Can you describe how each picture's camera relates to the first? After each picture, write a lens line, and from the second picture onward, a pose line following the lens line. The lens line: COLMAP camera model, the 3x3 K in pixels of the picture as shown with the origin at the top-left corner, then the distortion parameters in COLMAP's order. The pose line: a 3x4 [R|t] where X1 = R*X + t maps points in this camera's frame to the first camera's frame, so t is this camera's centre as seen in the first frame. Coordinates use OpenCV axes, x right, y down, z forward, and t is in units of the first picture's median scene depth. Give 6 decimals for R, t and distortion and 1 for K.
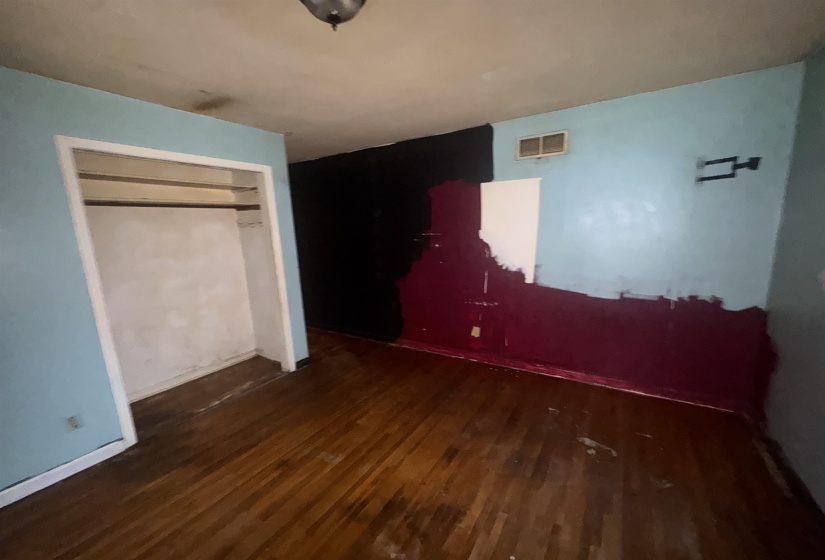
lens RADIAL K [[329.5, 0, 410.4], [0, 329.5, 293.7], [0, 0, 1]] dist [-0.001716, -0.000106]
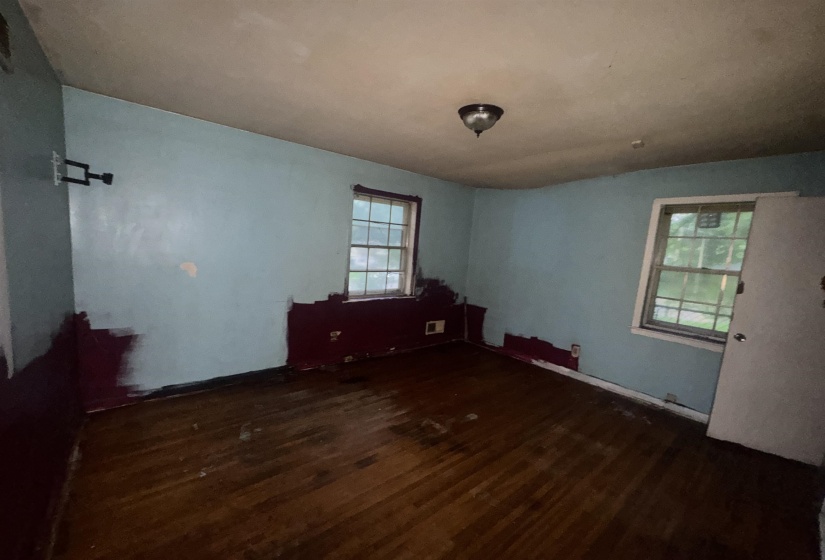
lens RADIAL K [[329.5, 0, 410.4], [0, 329.5, 293.7], [0, 0, 1]] dist [-0.001716, -0.000106]
pose [[-0.951655, -0.073162, 0.298329, -0.298614], [0.026118, 0.948431, 0.315907, -0.357494], [-0.306057, 0.308426, -0.900668, 1.837405]]
